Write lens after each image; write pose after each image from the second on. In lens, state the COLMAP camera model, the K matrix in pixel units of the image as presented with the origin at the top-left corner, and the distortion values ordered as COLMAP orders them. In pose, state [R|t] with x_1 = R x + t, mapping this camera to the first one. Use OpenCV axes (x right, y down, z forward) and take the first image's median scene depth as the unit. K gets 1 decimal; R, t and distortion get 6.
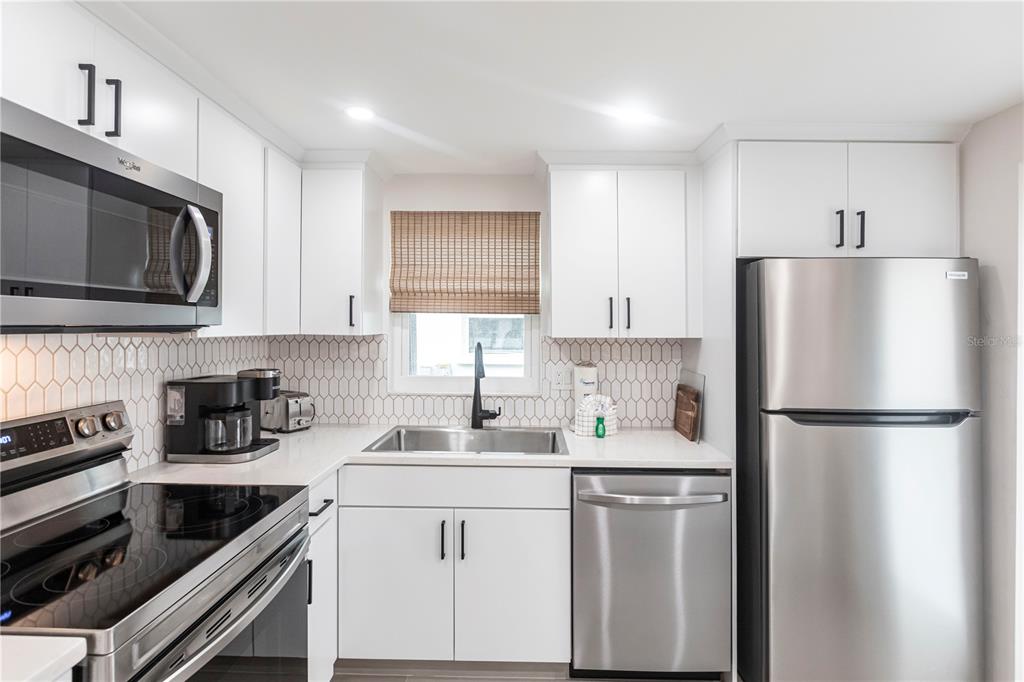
lens RADIAL K [[520.1, 0, 512.9], [0, 520.1, 321.0], [0, 0, 1]] dist [-0.002500, -0.000046]
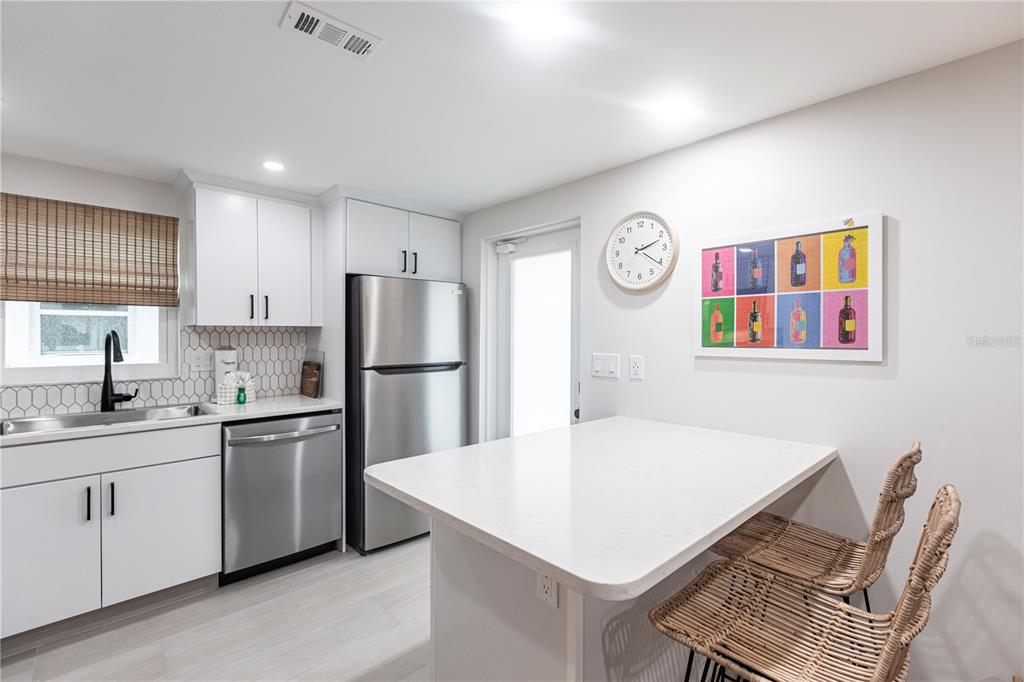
lens RADIAL K [[451.8, 0, 510.5], [0, 451.8, 331.0], [0, 0, 1]] dist [-0.001096, -0.000133]
pose [[0.724785, -0.001894, 0.688973, -0.117612], [-0.005961, 0.999942, 0.009019, 0.030014], [-0.688950, -0.010644, 0.724731, -0.261989]]
